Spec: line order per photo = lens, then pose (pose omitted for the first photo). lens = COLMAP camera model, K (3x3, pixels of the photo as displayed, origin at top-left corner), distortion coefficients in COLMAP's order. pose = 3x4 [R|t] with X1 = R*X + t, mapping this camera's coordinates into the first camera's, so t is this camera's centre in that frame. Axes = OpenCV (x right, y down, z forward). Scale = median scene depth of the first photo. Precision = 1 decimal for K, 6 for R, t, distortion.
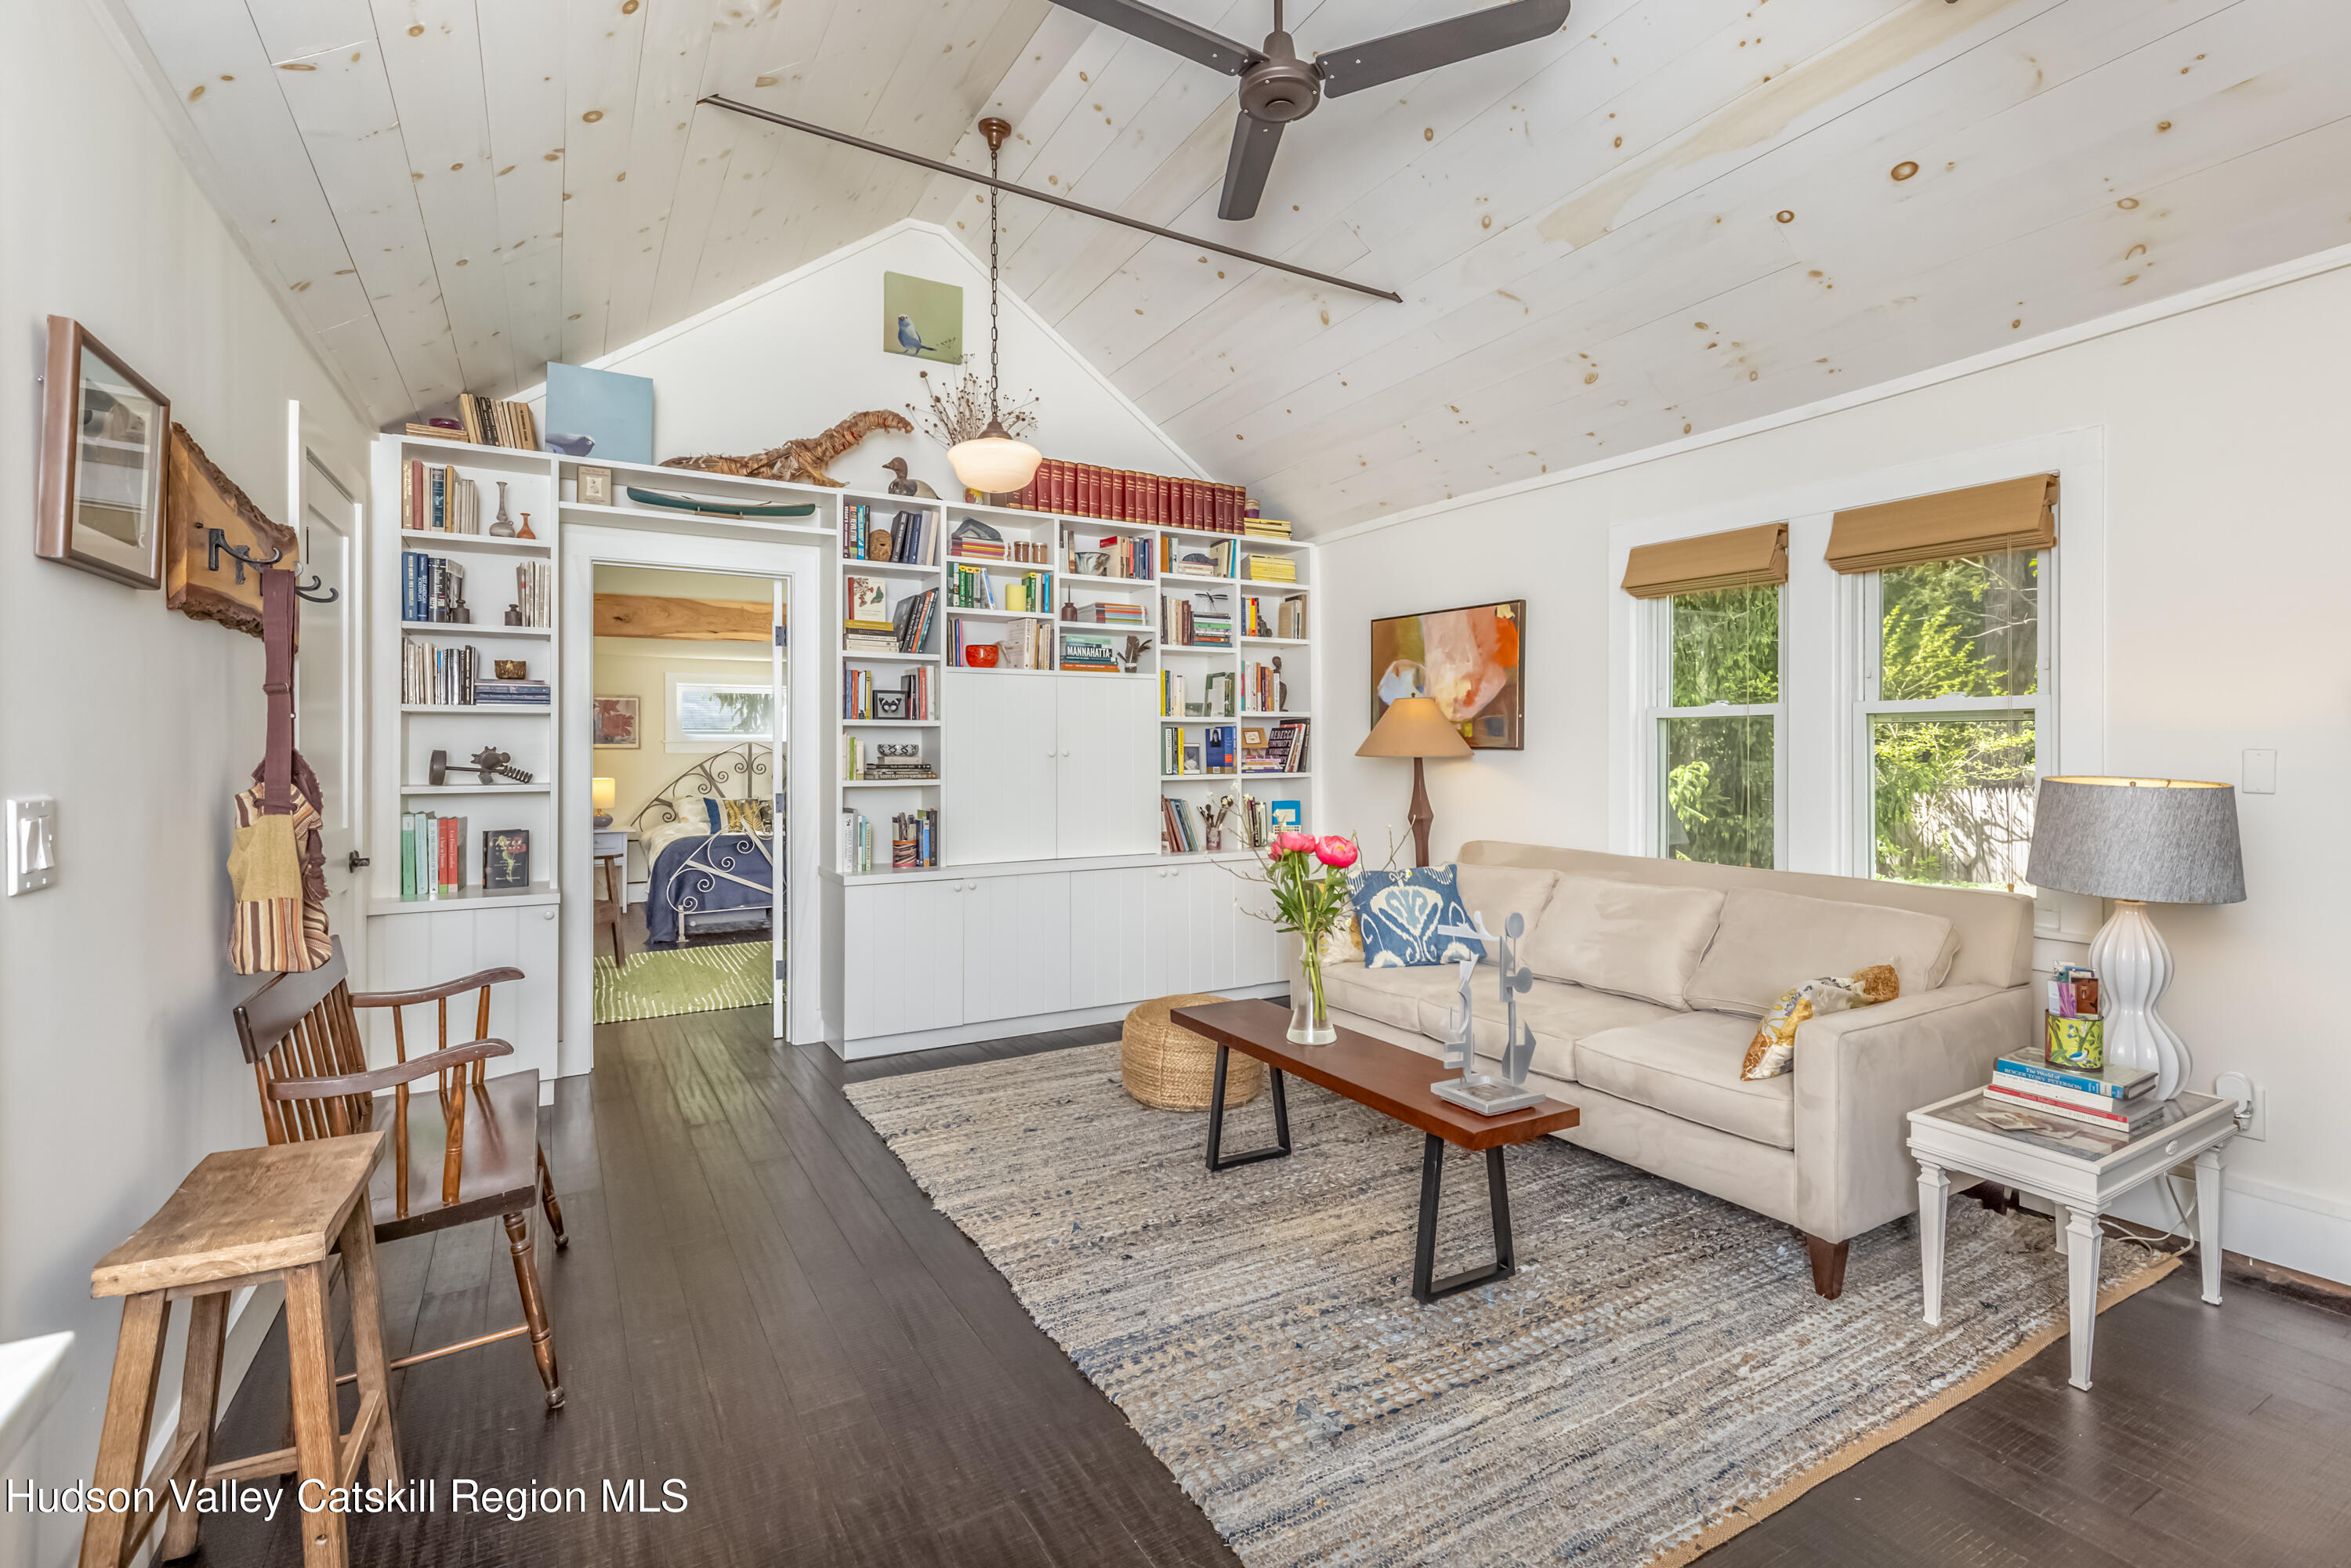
lens RADIAL K [[1104.7, 0, 1185.4], [0, 1104.7, 750.8], [0, 0, 1]] dist [0.002738, -0.002416]
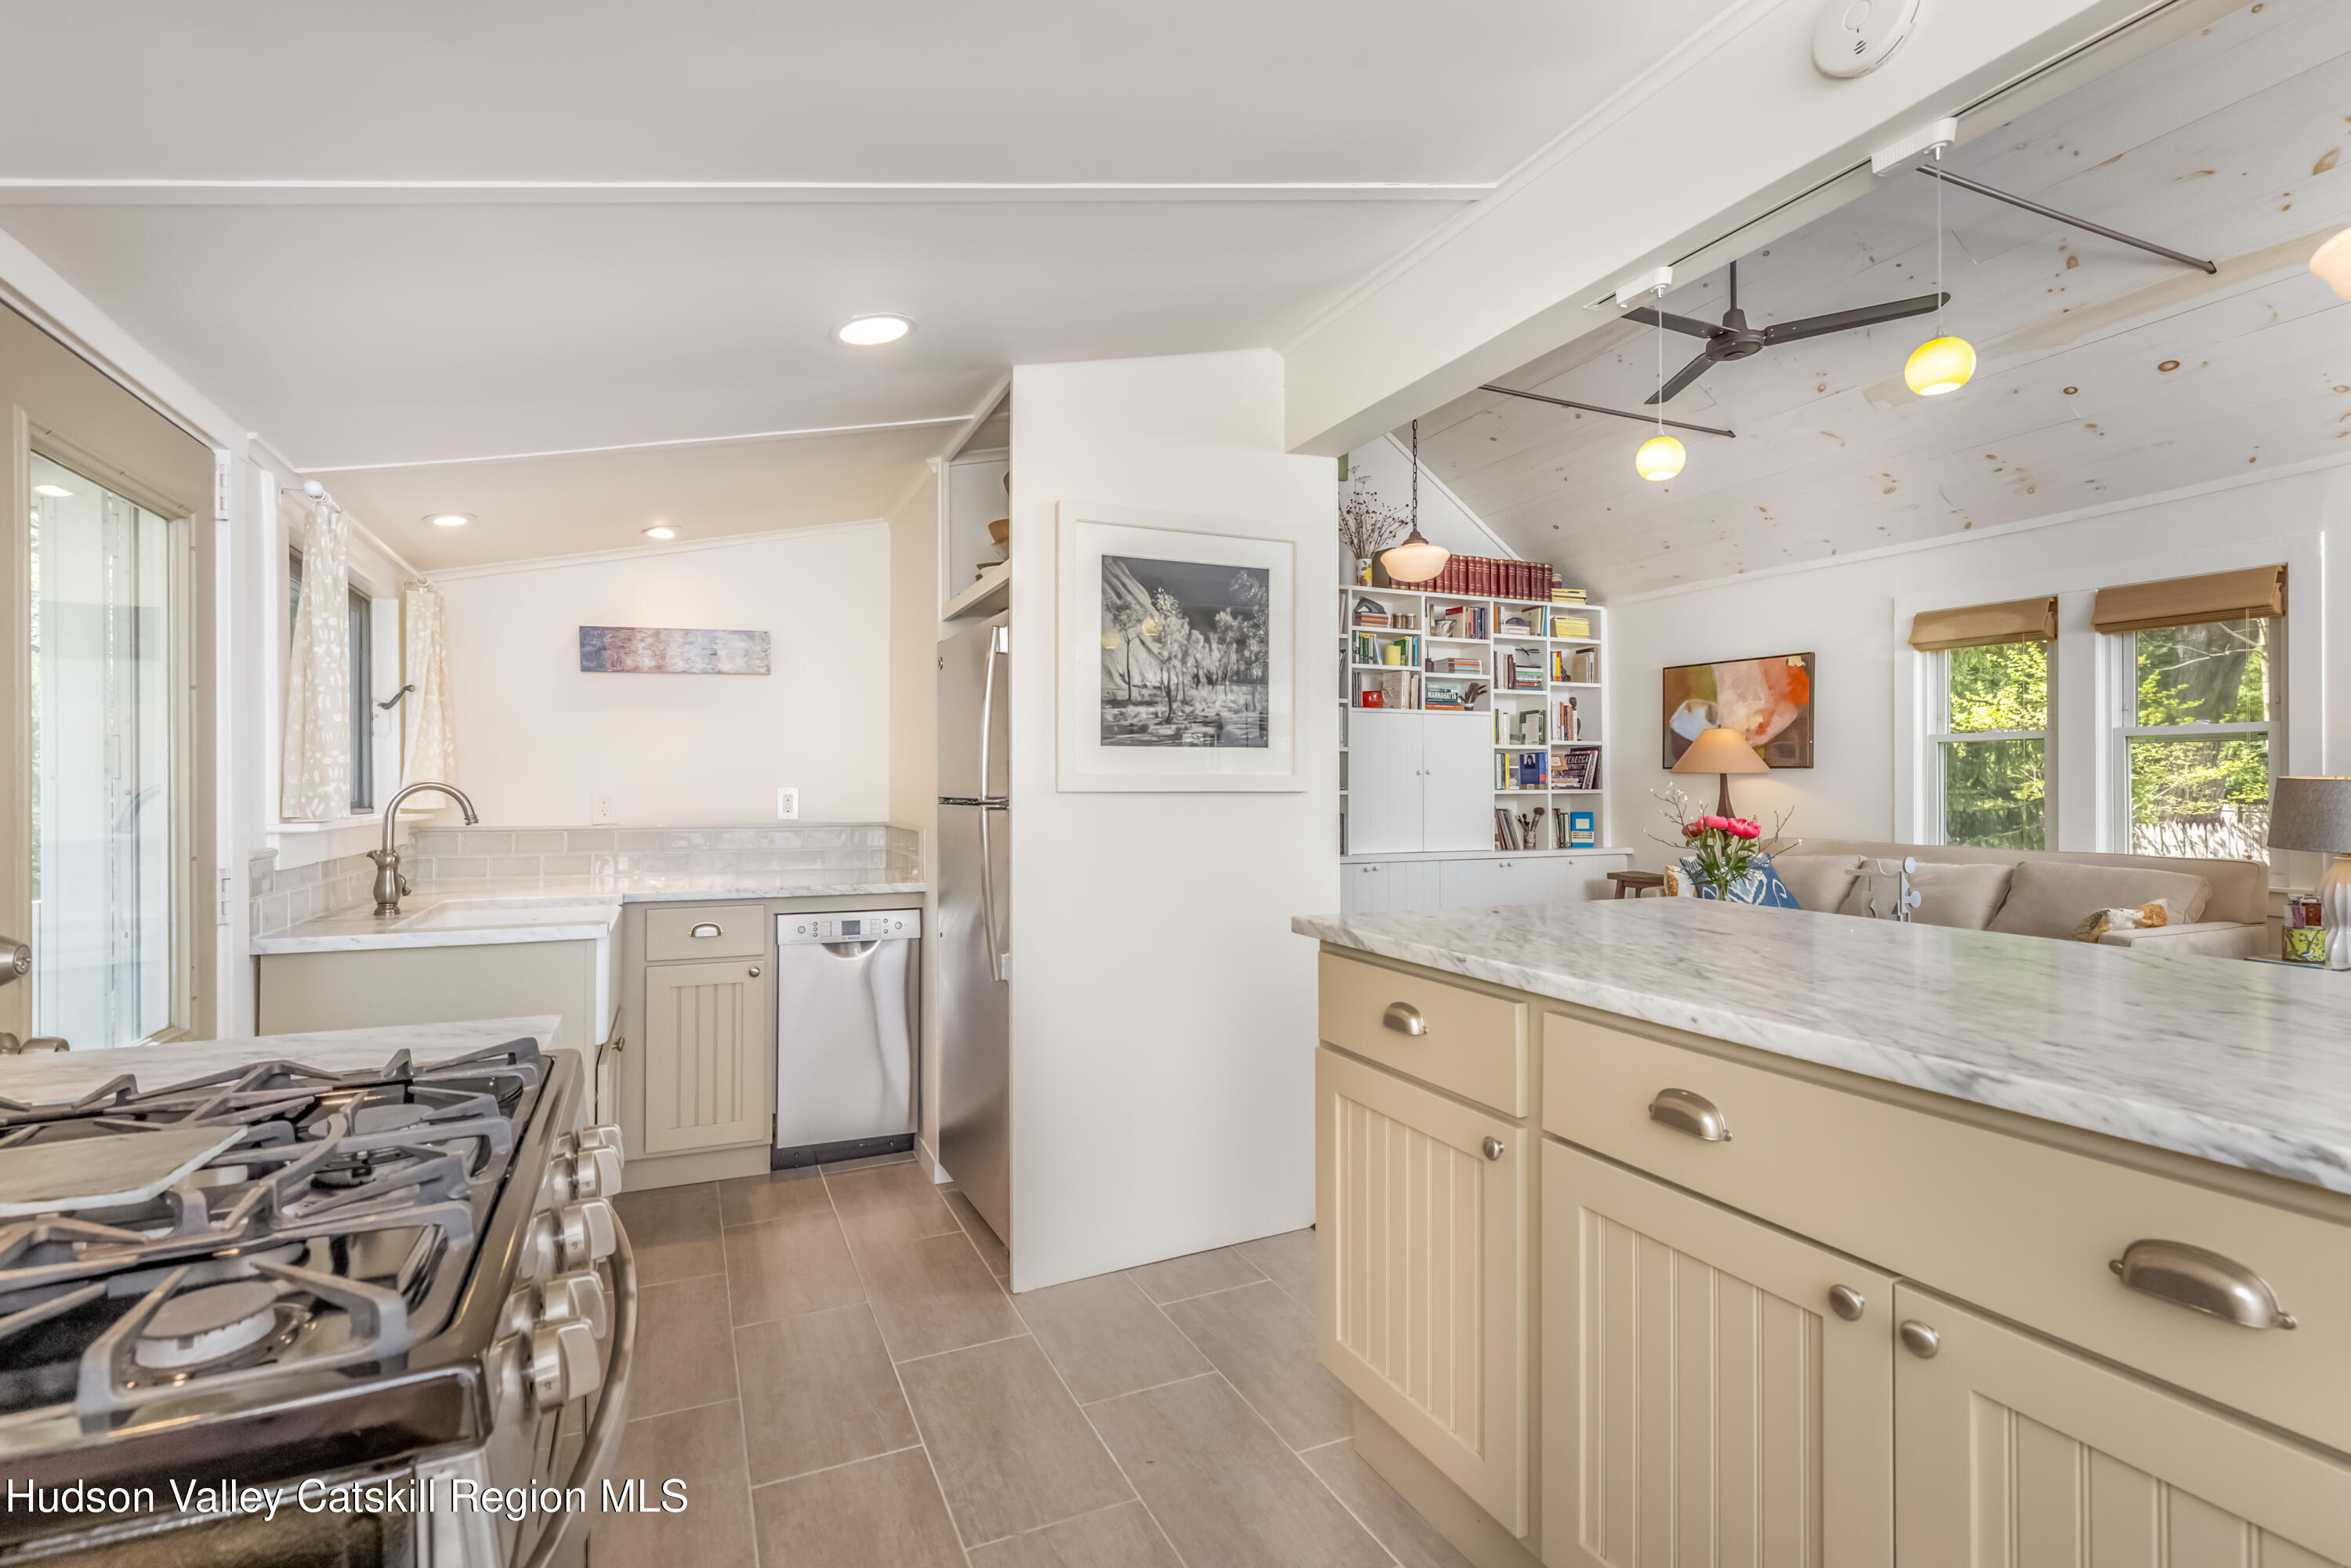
lens RADIAL K [[1104.7, 0, 1110.0], [0, 1104.7, 782.5], [0, 0, 1]] dist [0.002738, -0.002416]
pose [[0.990928, 0.000770, -0.134391, -0.329411], [-0.001684, 0.999976, -0.006690, 0.025897], [0.134383, 0.006856, 0.990906, -0.387193]]
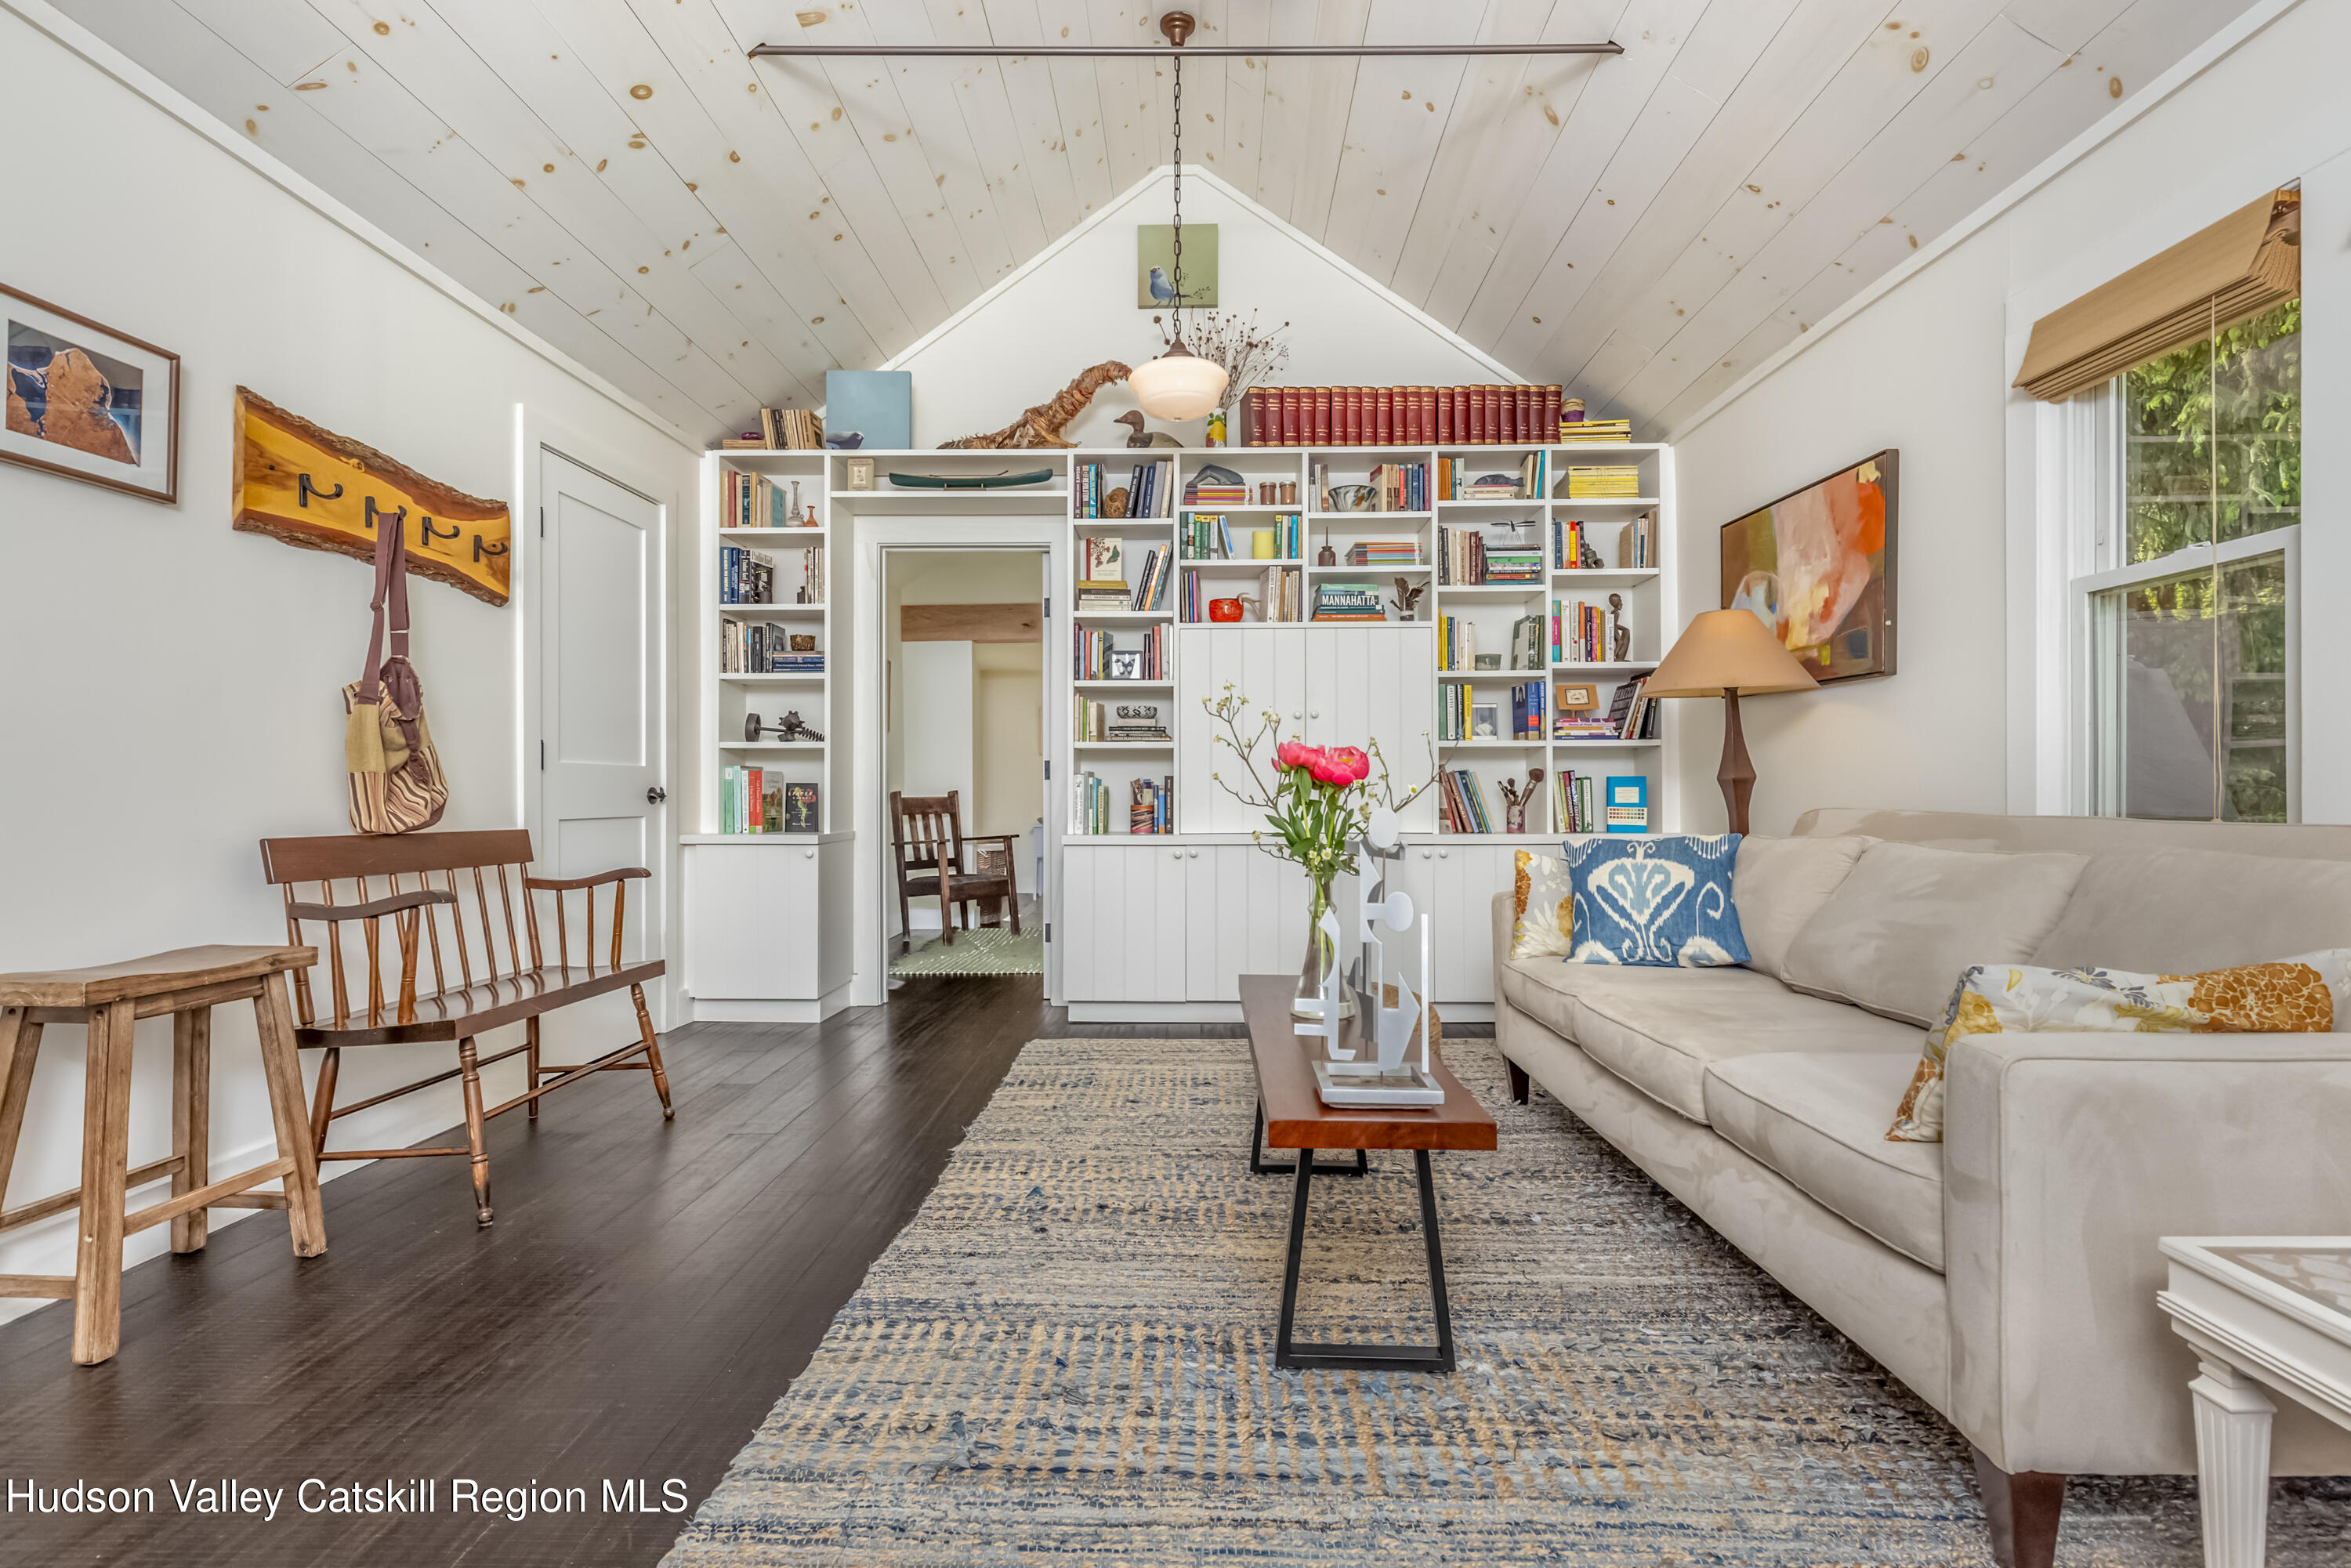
lens RADIAL K [[1104.7, 0, 1169.0], [0, 1104.7, 793.7], [0, 0, 1]] dist [0.002738, -0.002416]
pose [[0.846635, 0.001826, -0.532172, 0.283260], [-0.003395, 0.999992, -0.001969, 0.072998], [0.532164, 0.003474, 0.846634, 0.194919]]
